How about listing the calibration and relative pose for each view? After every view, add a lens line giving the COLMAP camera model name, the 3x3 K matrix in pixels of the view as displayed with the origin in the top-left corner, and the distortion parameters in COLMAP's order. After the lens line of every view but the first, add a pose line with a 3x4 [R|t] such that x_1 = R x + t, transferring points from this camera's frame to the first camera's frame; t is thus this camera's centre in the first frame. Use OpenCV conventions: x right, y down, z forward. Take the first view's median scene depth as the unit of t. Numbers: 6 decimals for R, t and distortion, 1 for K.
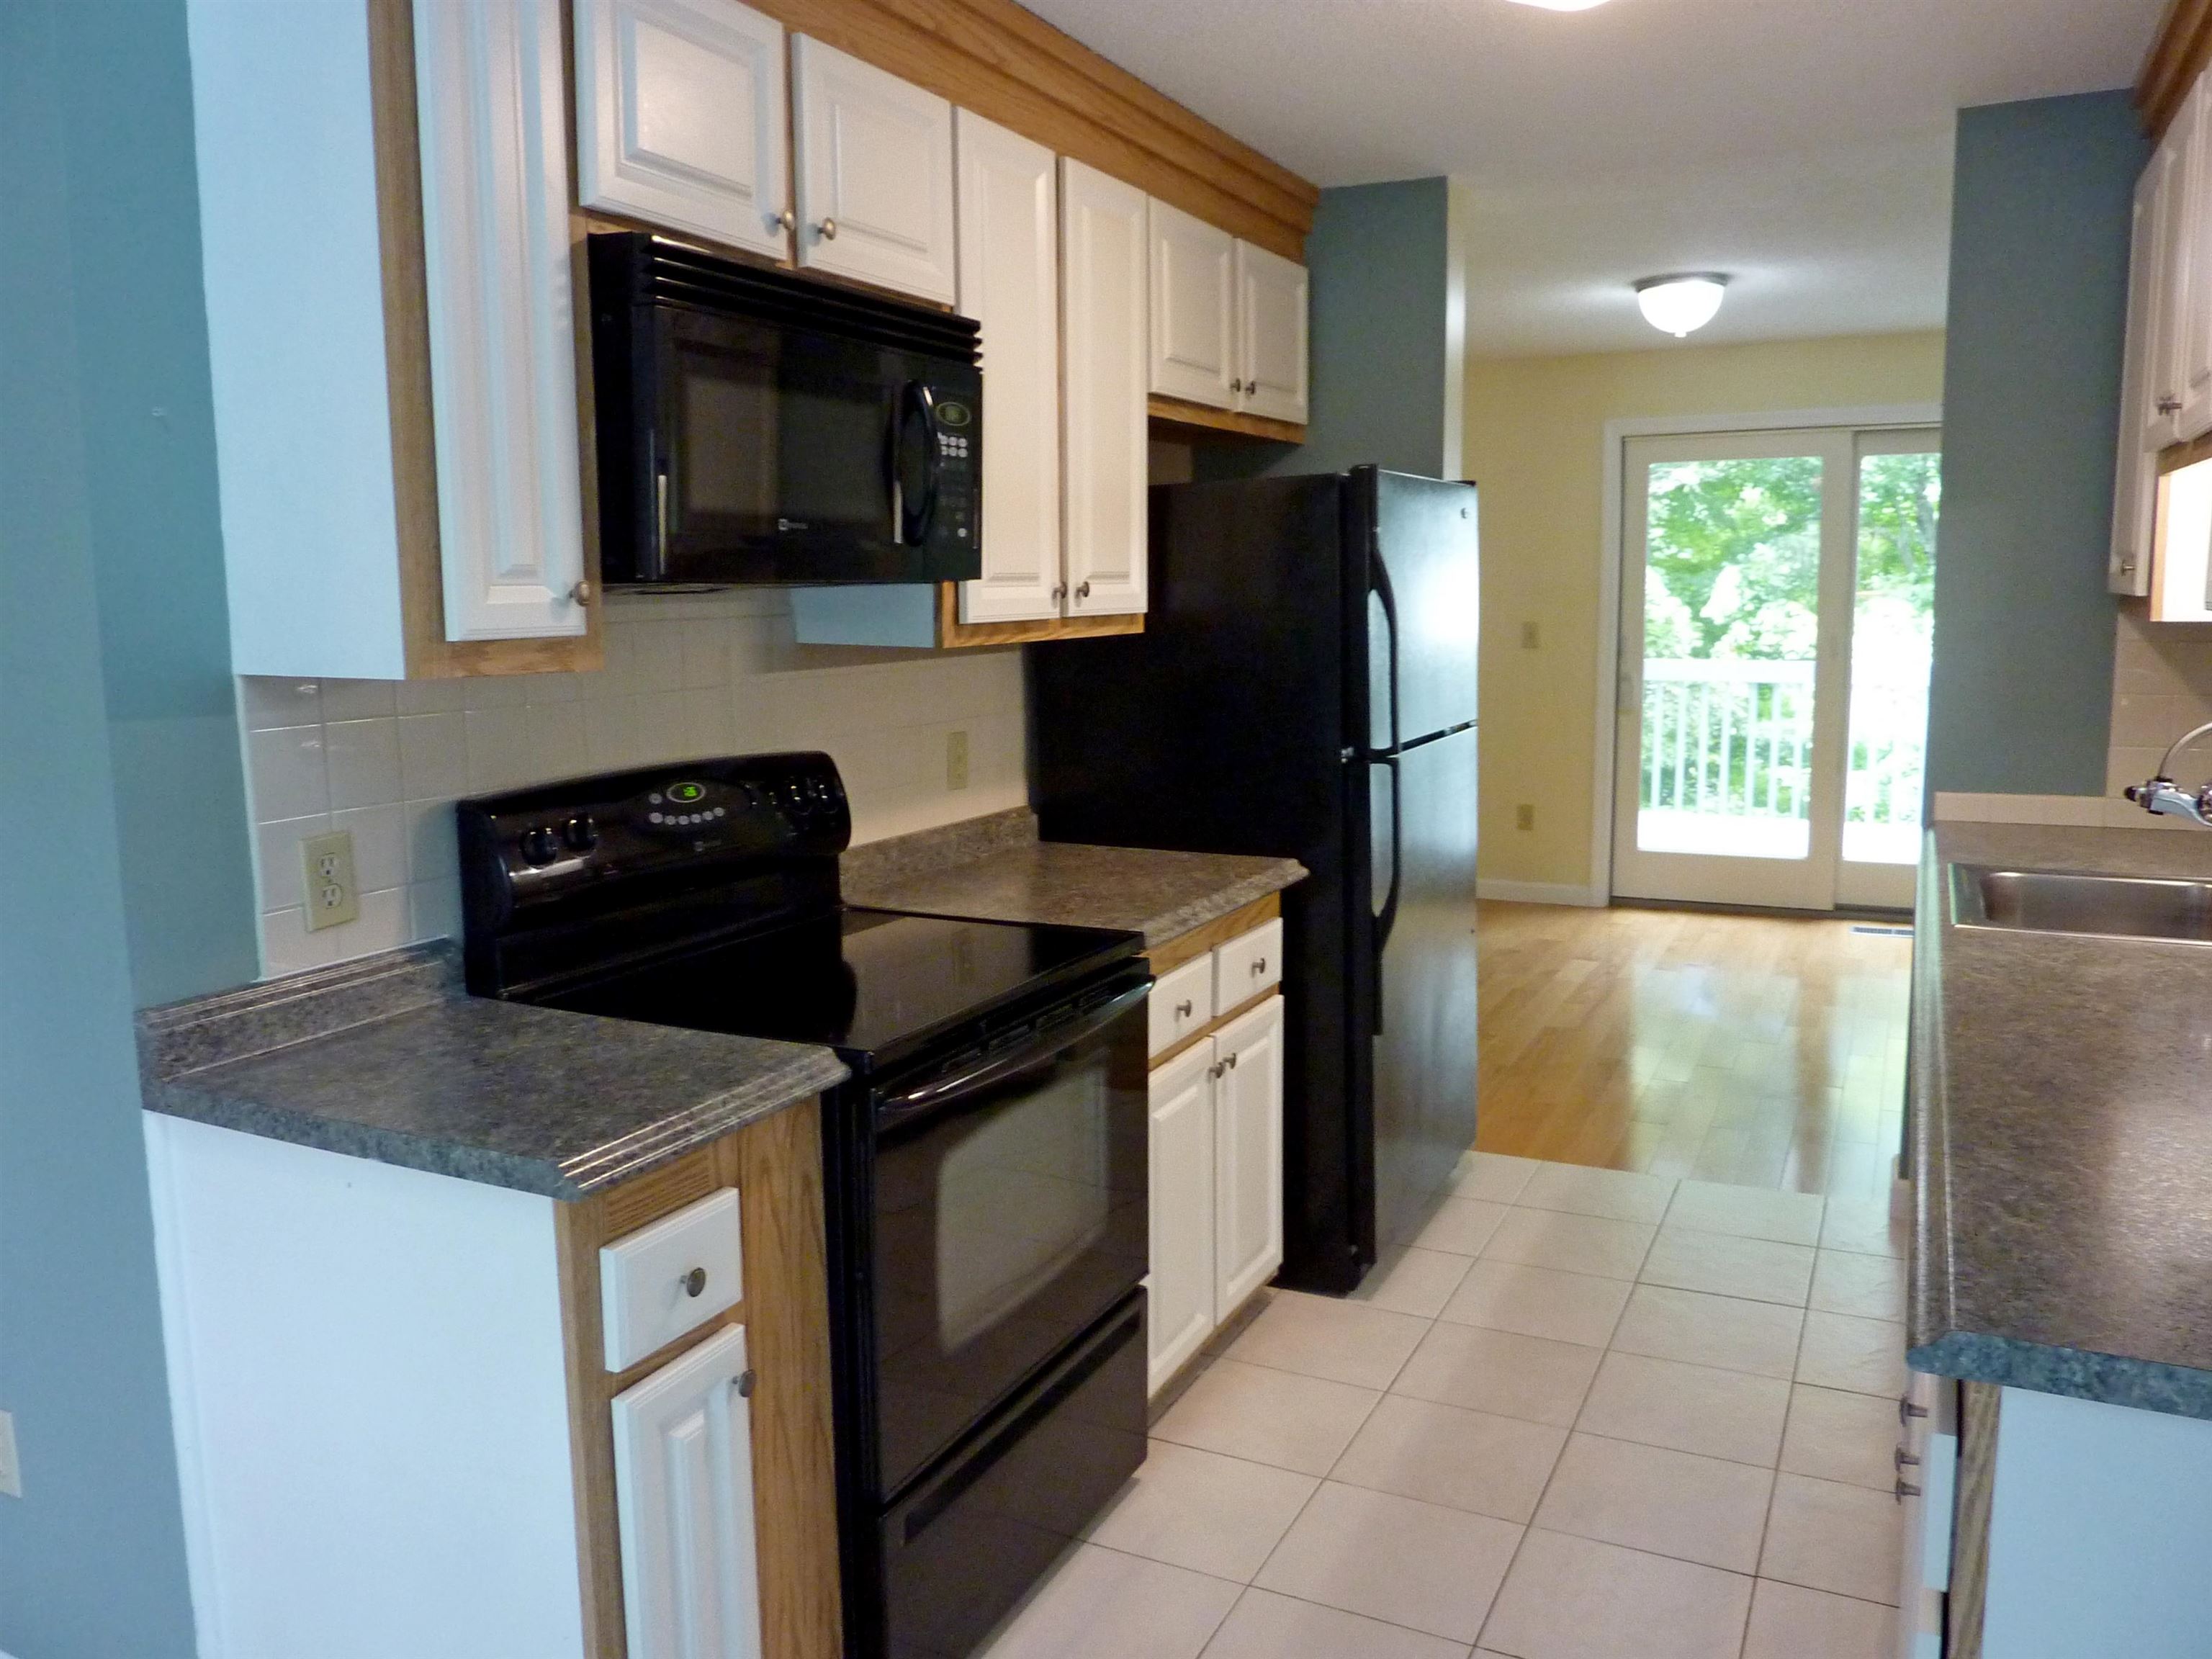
lens RADIAL K [[1627.6, 0, 1115.0], [0, 1627.6, 831.6], [0, 0, 1]] dist [-0.014058, -0.002761]
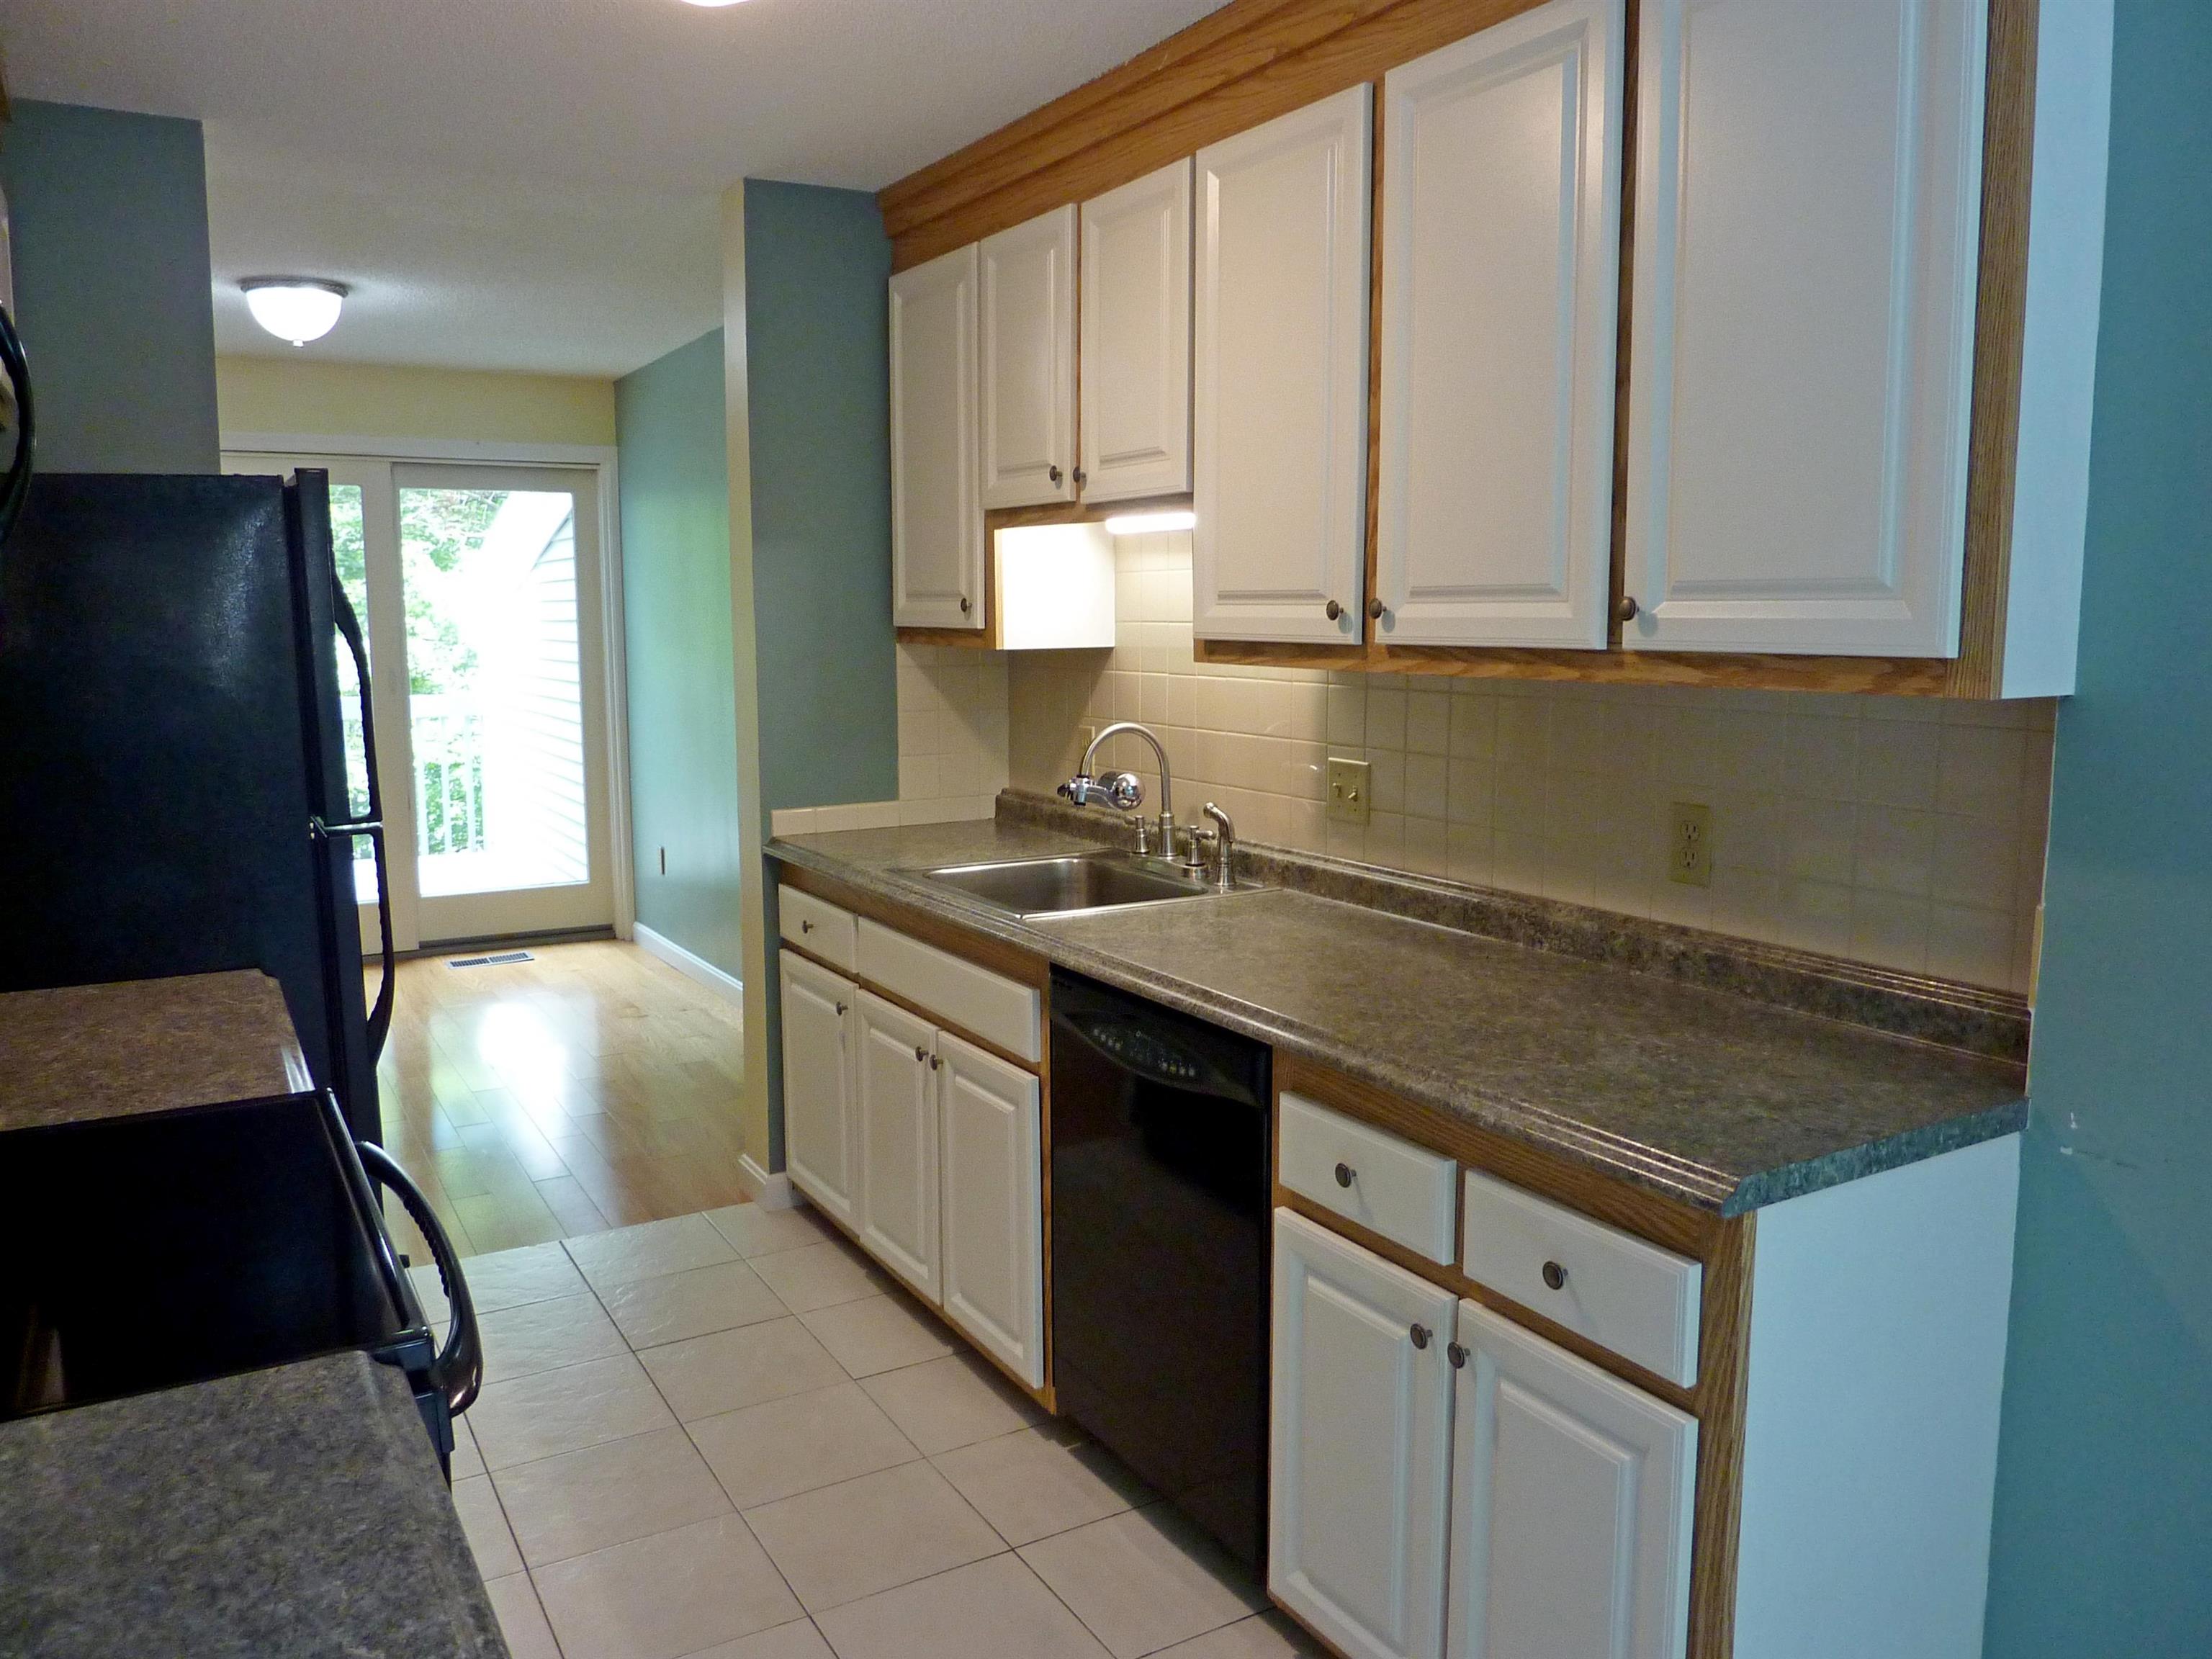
lens RADIAL K [[1628.8, 0, 1098.5], [0, 1628.8, 828.9], [0, 0, 1]] dist [-0.000141, -0.059908]
pose [[0.549474, -0.100504, 0.829444, -0.305964], [0.119136, 0.992019, 0.041281, -0.033917], [-0.826973, 0.076134, 0.557063, 0.242412]]
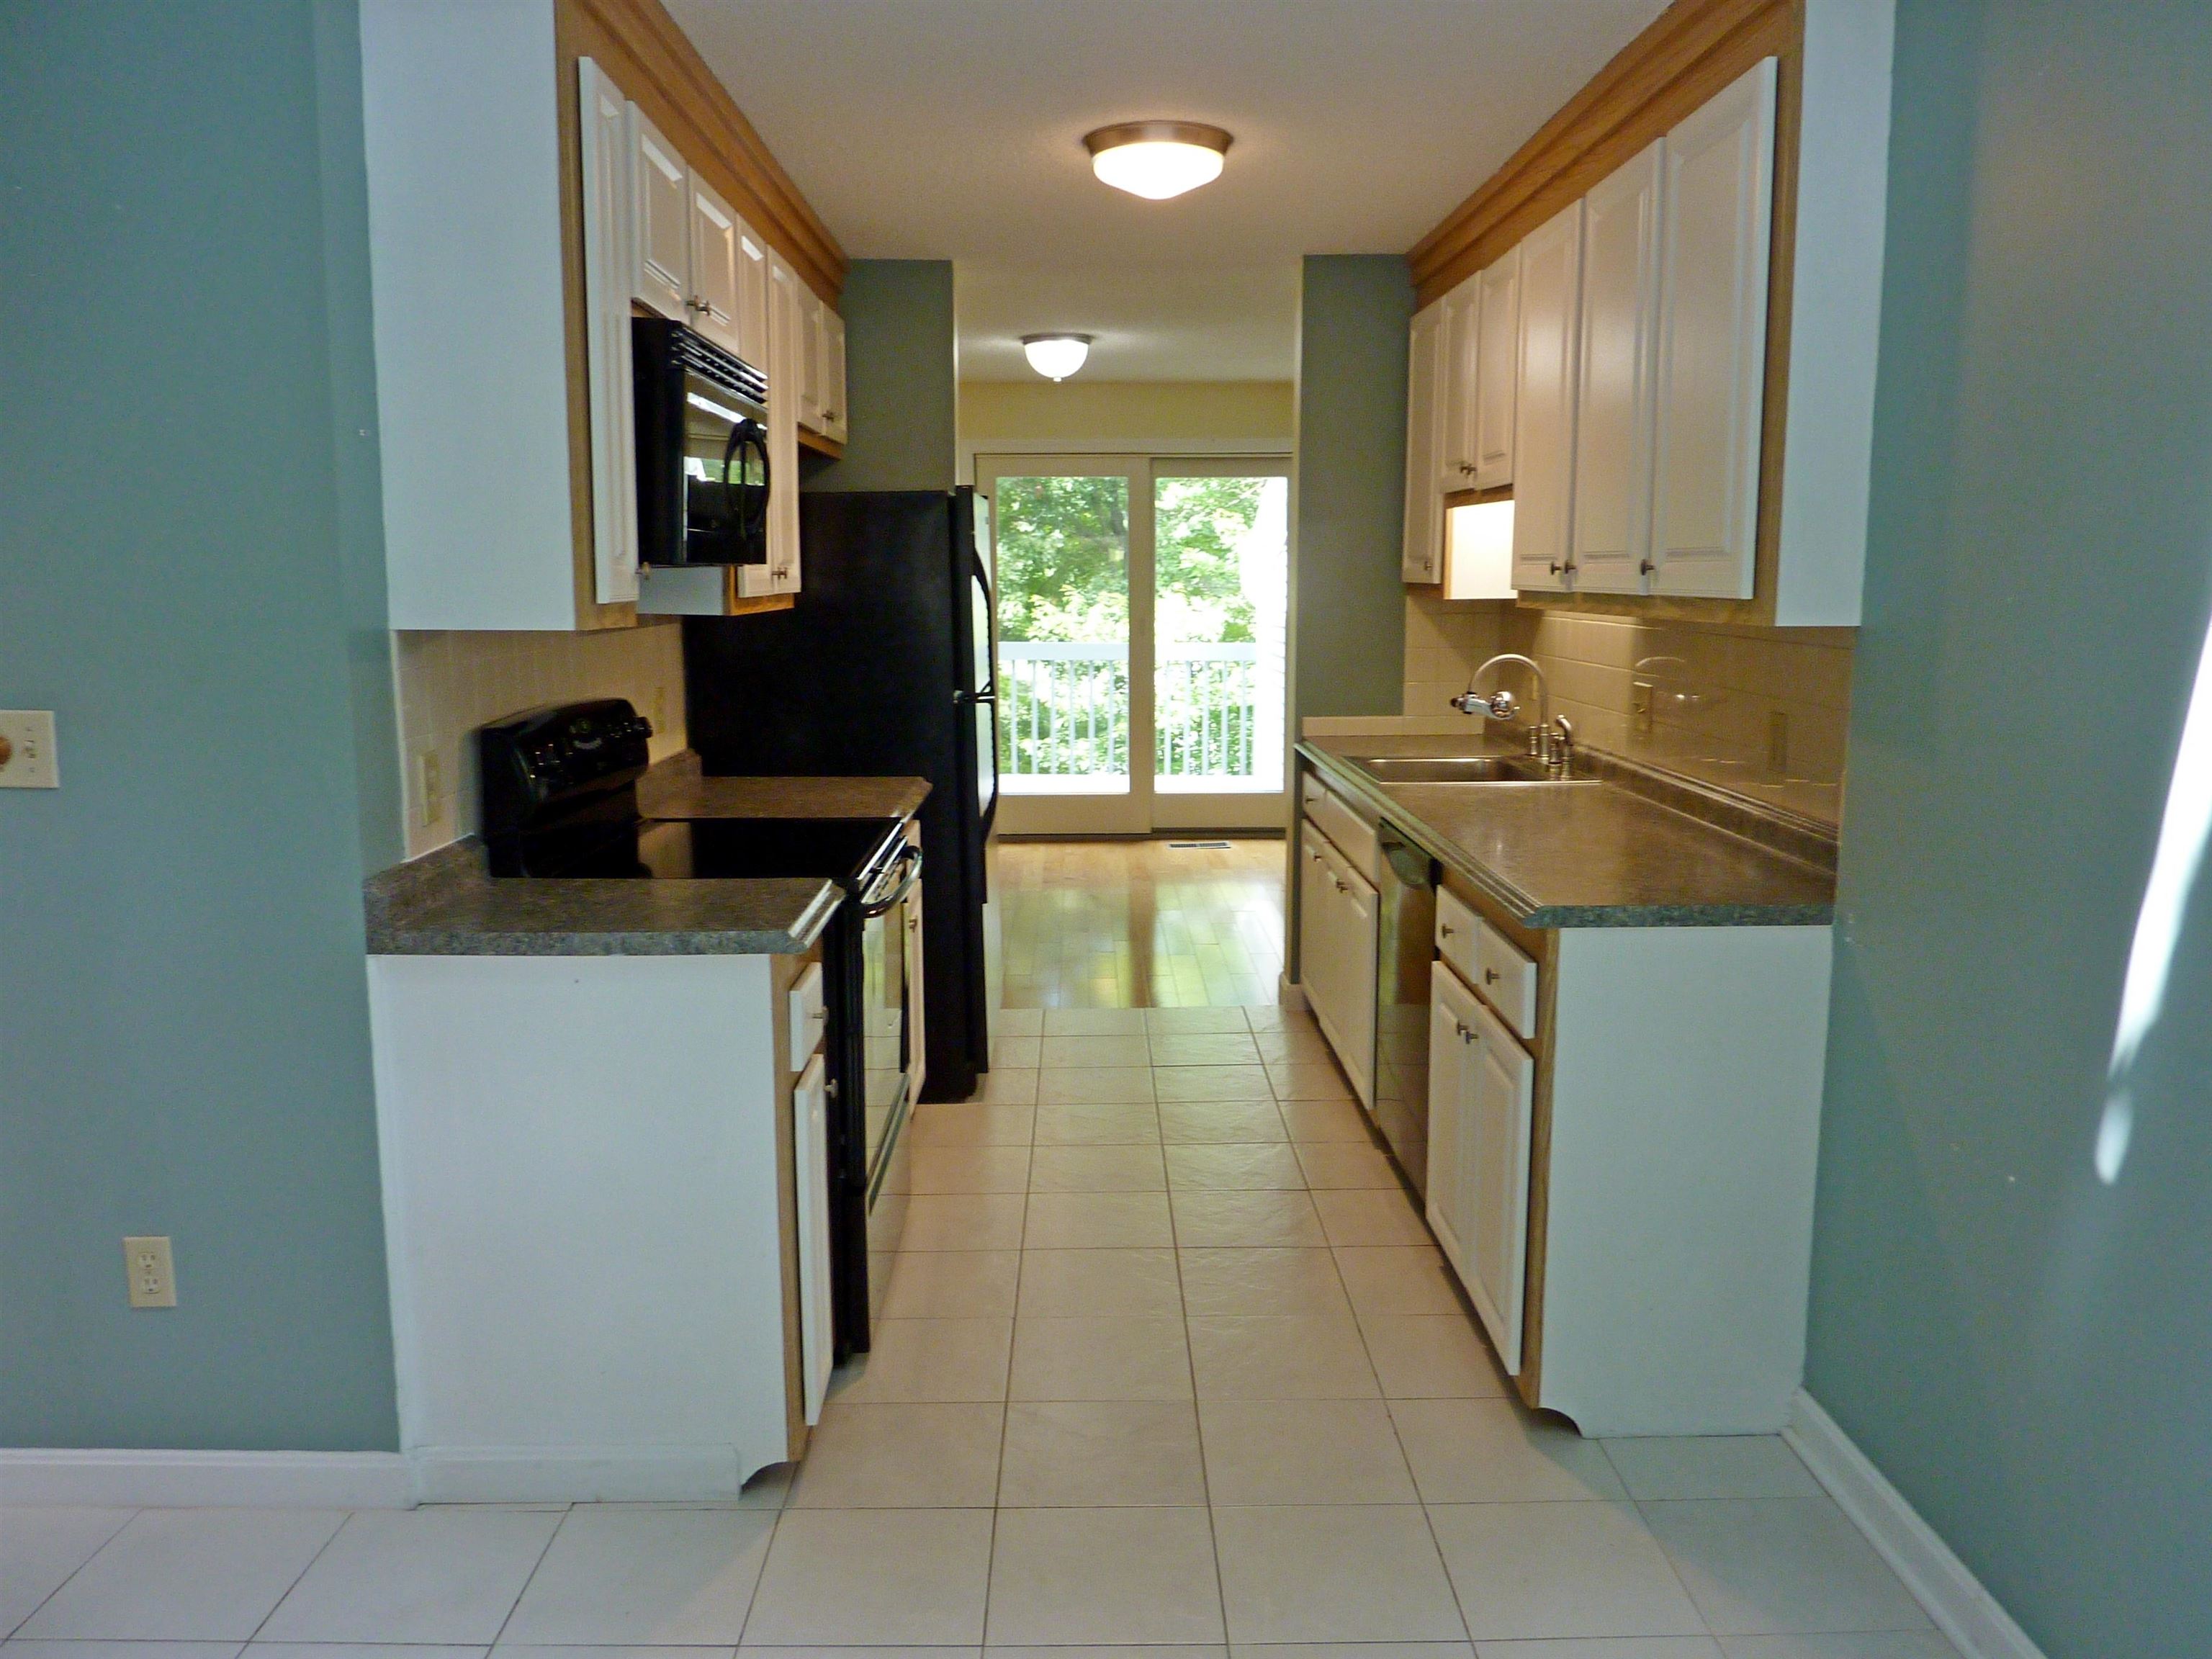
lens RADIAL K [[1628.8, 0, 1098.5], [0, 1628.8, 828.9], [0, 0, 1]] dist [-0.000141, -0.059908]
pose [[0.890809, -0.060840, 0.450287, -0.371138], [0.059303, 0.998086, 0.017535, 0.045184], [-0.450492, 0.011083, 0.892712, -0.262811]]
